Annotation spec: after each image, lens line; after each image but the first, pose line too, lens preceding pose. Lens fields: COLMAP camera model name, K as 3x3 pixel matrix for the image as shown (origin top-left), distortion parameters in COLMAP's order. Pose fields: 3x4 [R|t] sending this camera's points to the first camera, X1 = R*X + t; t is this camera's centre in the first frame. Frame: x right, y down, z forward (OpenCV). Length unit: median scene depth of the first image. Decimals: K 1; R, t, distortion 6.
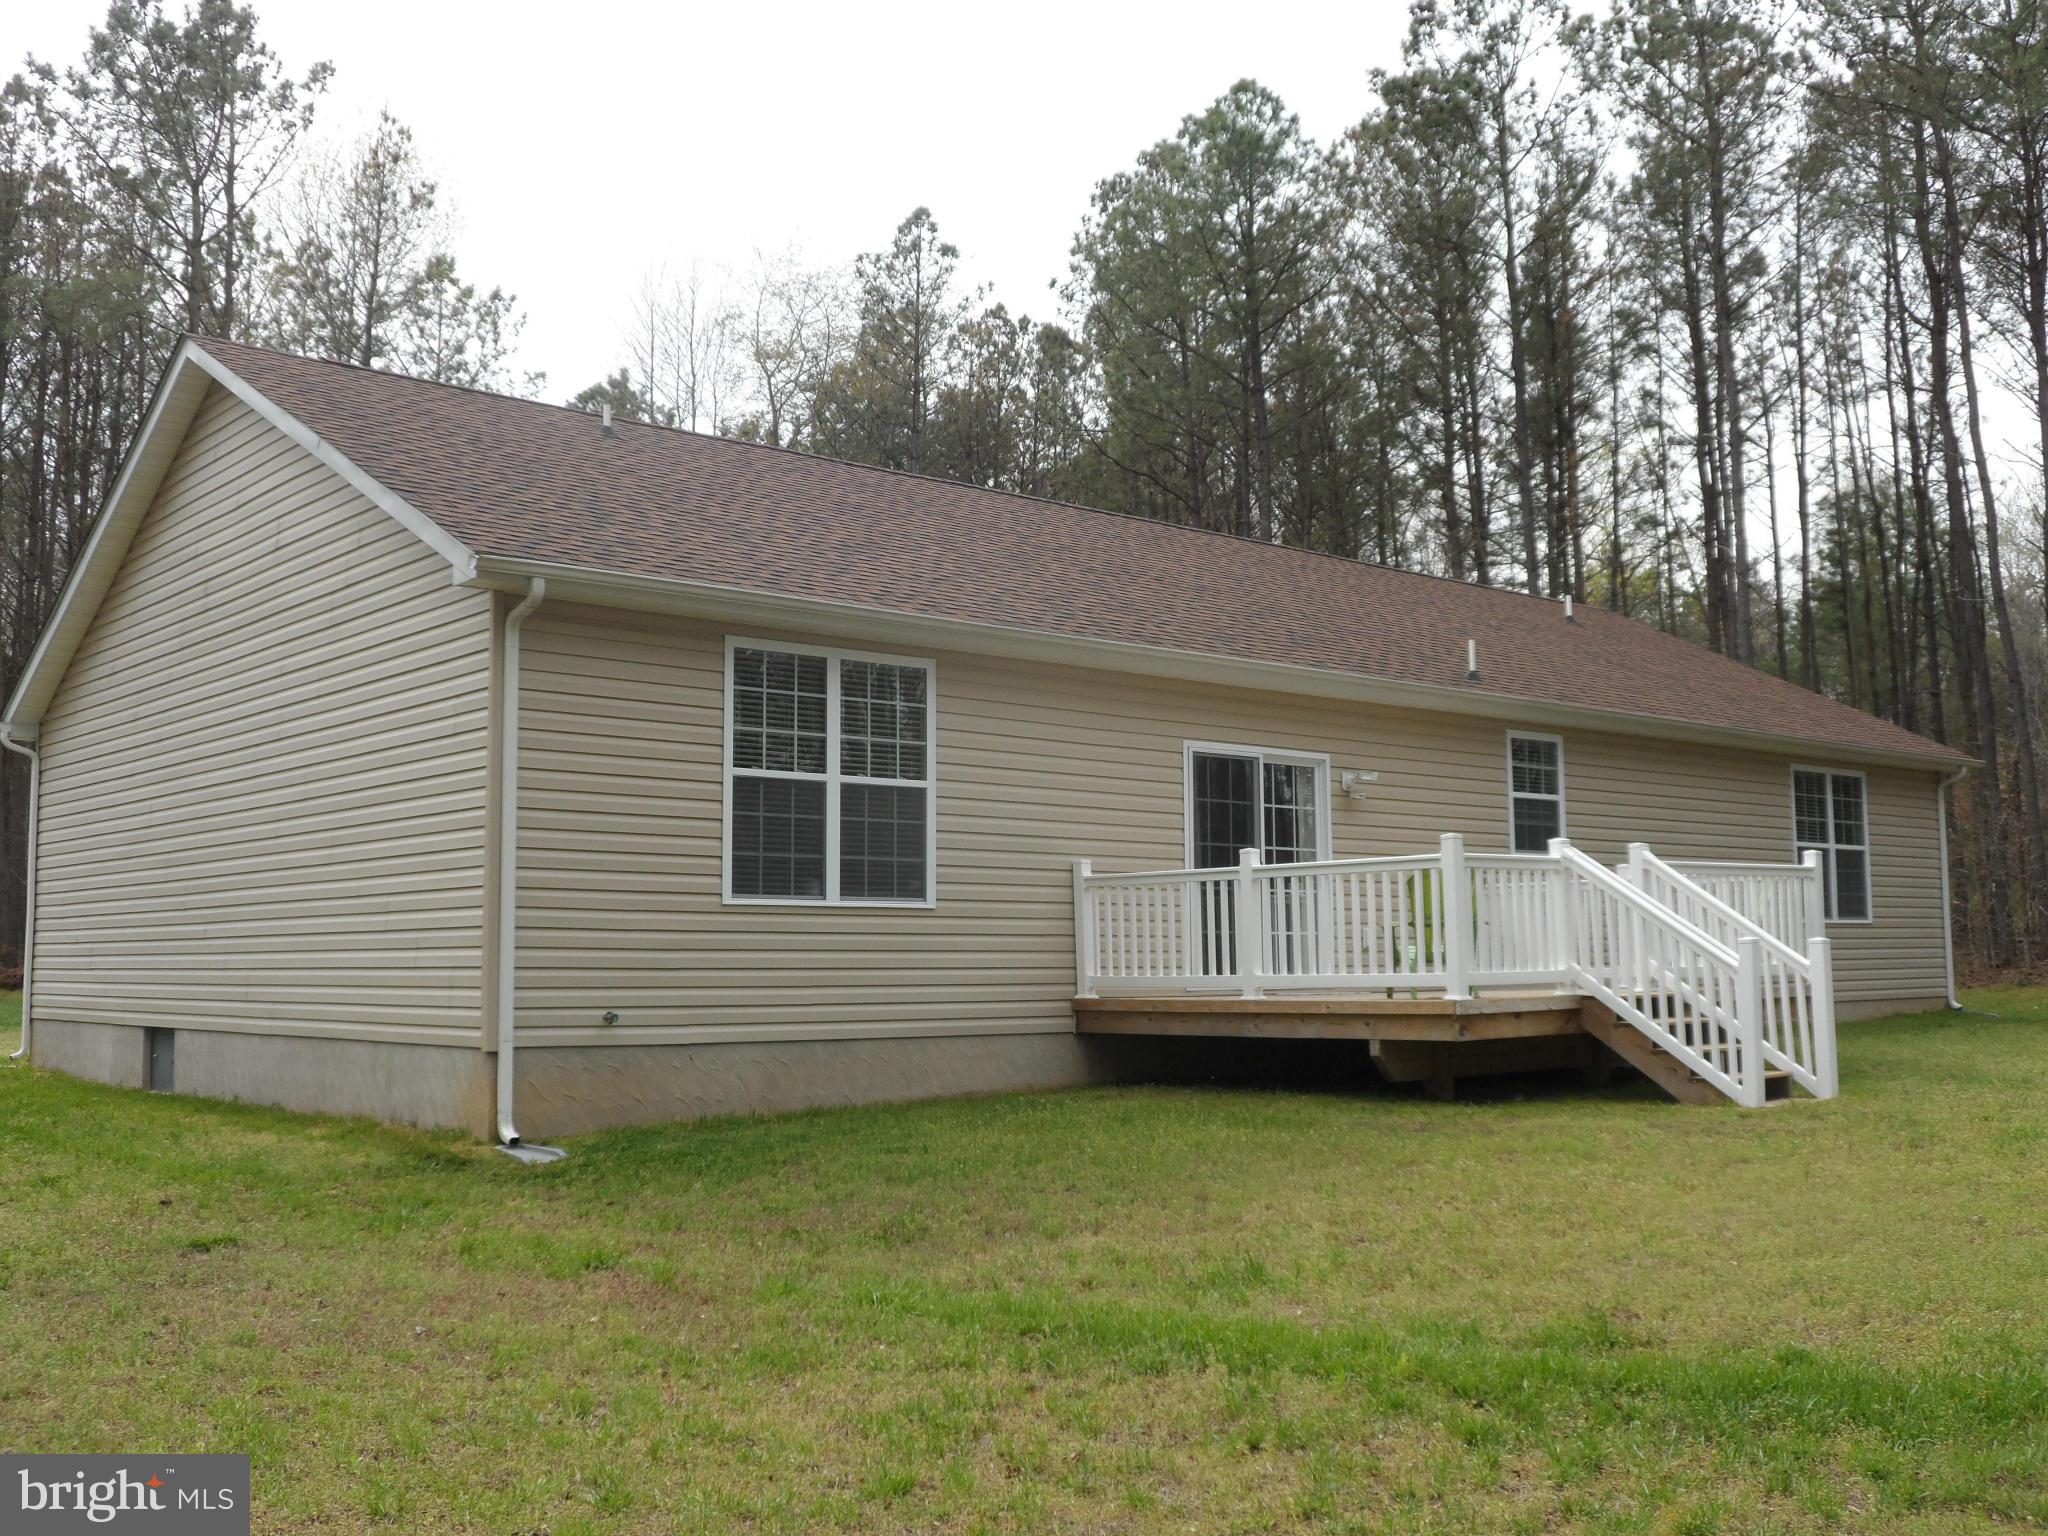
lens RADIAL K [[2030.3, 0, 1024.0], [0, 2030.3, 768.0], [0, 0, 1]] dist [0.000455, -0.107546]
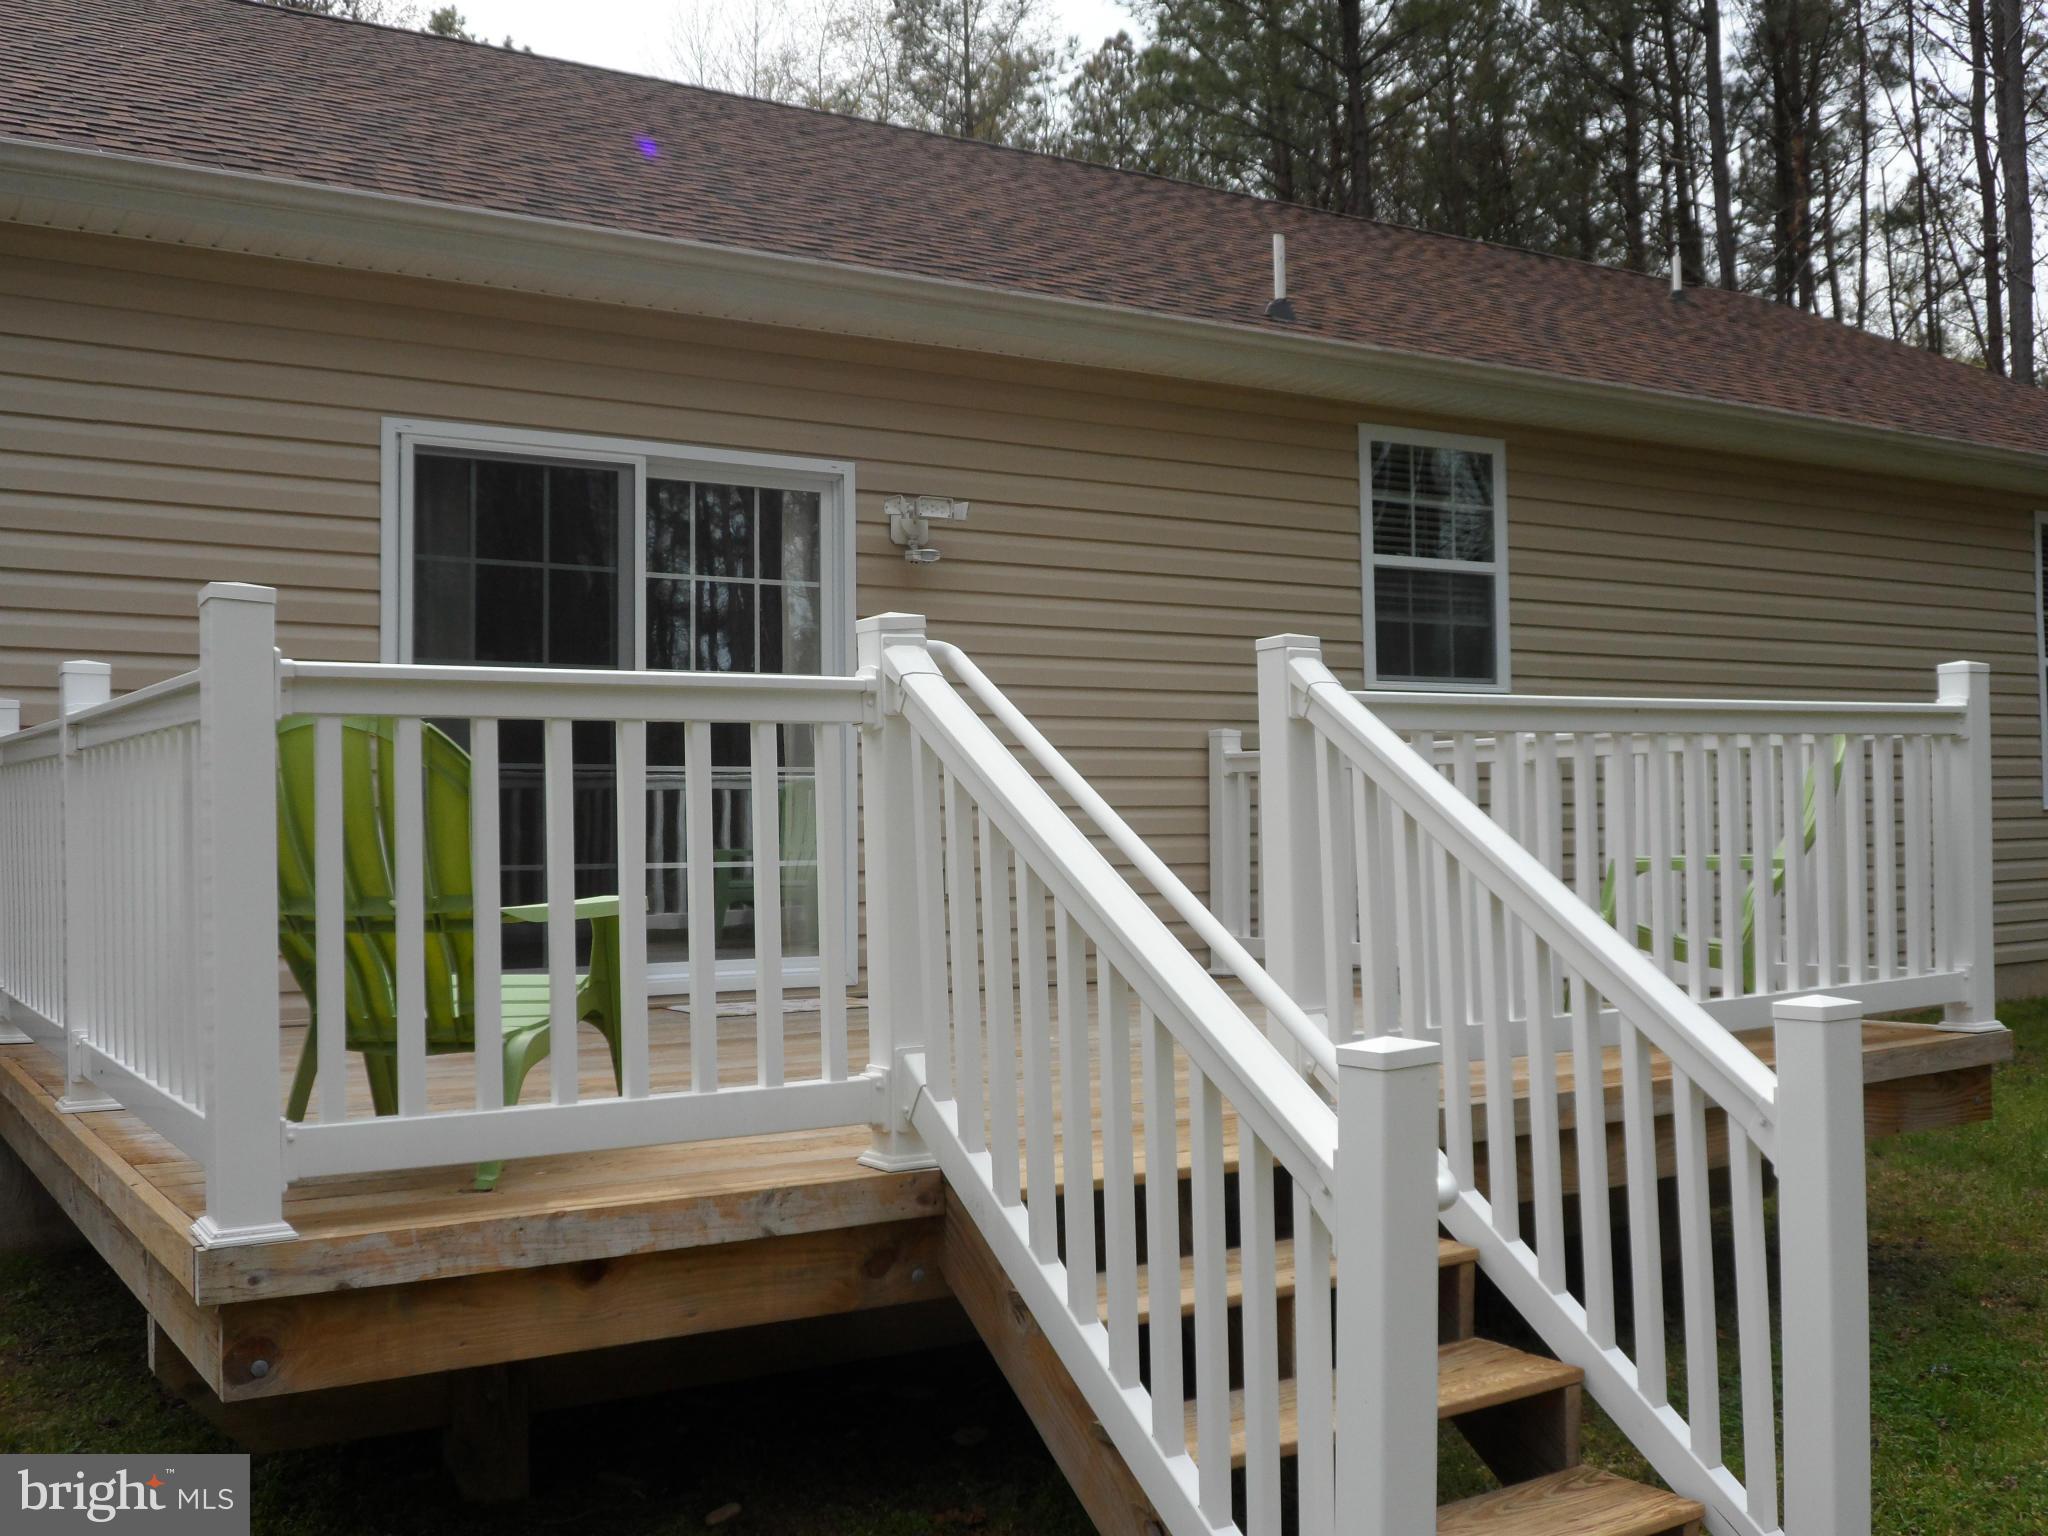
lens RADIAL K [[2030.3, 0, 1024.0], [0, 2030.3, 768.0], [0, 0, 1]] dist [0.000455, -0.107546]
pose [[0.988705, -0.004188, -0.149817, 0.253988], [0.015599, 0.997056, 0.075073, 0.027324], [0.149061, -0.076562, 0.985860, 0.561222]]
